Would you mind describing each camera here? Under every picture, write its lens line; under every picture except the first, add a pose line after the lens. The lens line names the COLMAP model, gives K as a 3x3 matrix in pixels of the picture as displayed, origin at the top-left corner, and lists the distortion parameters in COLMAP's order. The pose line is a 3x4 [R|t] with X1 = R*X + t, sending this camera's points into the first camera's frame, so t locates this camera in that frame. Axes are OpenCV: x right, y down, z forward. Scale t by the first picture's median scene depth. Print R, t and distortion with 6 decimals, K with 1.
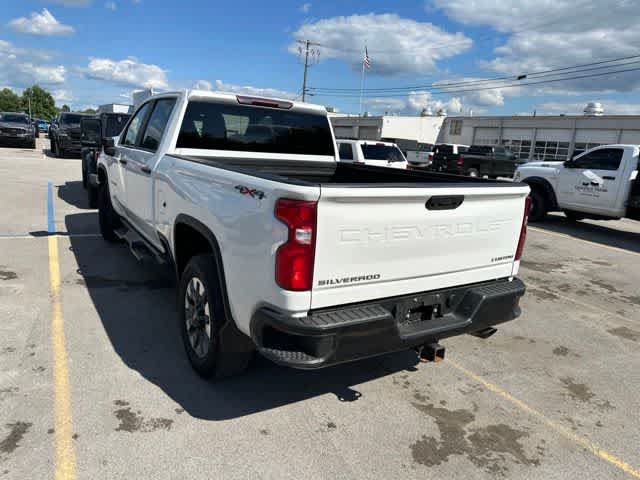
lens RADIAL K [[448.0, 0, 320.0], [0, 448.0, 240.0], [0, 0, 1]] dist [0.027773, -0.030247]
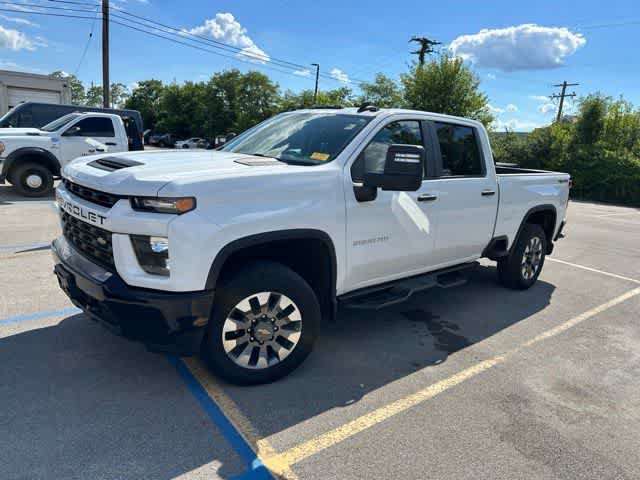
lens RADIAL K [[446.8, 0, 314.1], [0, 446.8, 238.6], [0, 0, 1]] dist [0.037622, -0.043361]
pose [[-0.147244, -0.287828, 0.946295, -1.769406], [0.143897, 0.940311, 0.308398, -0.568606], [-0.978577, 0.181579, -0.097037, 1.936519]]
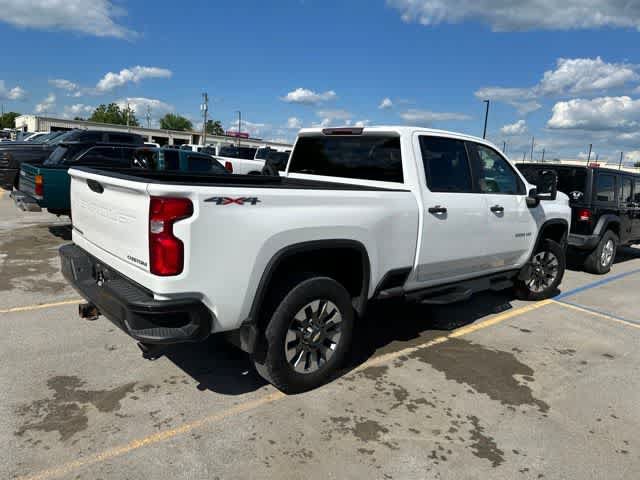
lens RADIAL K [[448.0, 0, 320.0], [0, 448.0, 240.0], [0, 0, 1]] dist [0.027773, -0.030247]
pose [[0.166573, 0.106099, -0.980304, 1.214156], [-0.268605, 0.961477, 0.058420, -0.136204], [0.948739, 0.253583, 0.188654, 1.051810]]
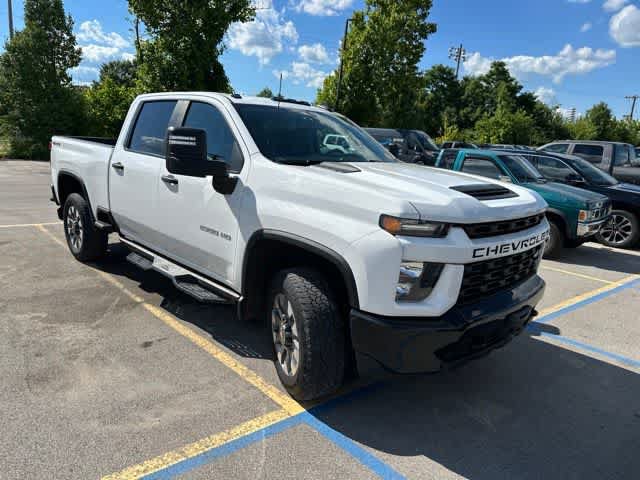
lens RADIAL K [[448.0, 0, 320.0], [0, 448.0, 240.0], [0, 0, 1]] dist [0.027773, -0.030247]
pose [[-0.964549, -0.090613, -0.247861, -0.236318], [-0.186923, 0.897574, 0.399275, -0.706923], [0.186294, 0.431451, -0.882692, 3.034401]]
